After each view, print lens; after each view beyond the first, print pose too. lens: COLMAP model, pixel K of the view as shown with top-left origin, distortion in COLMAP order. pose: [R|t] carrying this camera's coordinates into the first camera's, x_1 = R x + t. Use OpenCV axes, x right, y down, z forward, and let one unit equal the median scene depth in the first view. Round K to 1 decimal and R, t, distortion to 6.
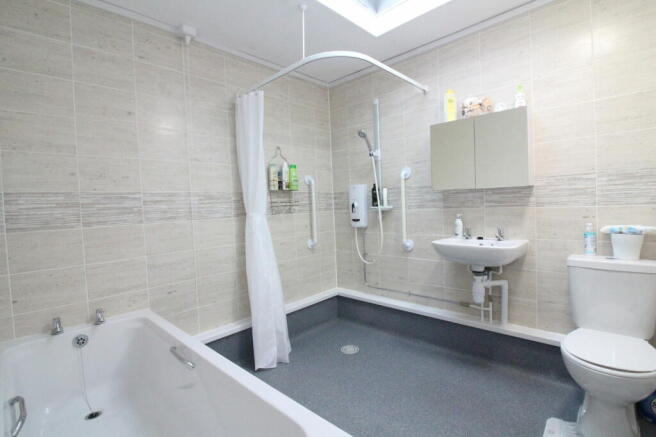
lens RADIAL K [[306.2, 0, 330.1], [0, 306.2, 213.9], [0, 0, 1]] dist [0.000857, -0.016123]
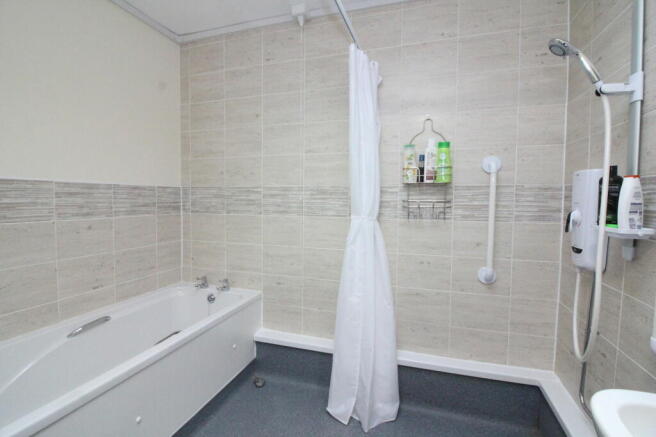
lens RADIAL K [[306.2, 0, 330.1], [0, 306.2, 213.9], [0, 0, 1]] dist [0.000857, -0.016123]
pose [[0.434290, 0.092600, -0.896001, 0.458327], [-0.054924, 0.995573, 0.076269, -0.065754], [0.899097, 0.016089, 0.437453, 0.692685]]
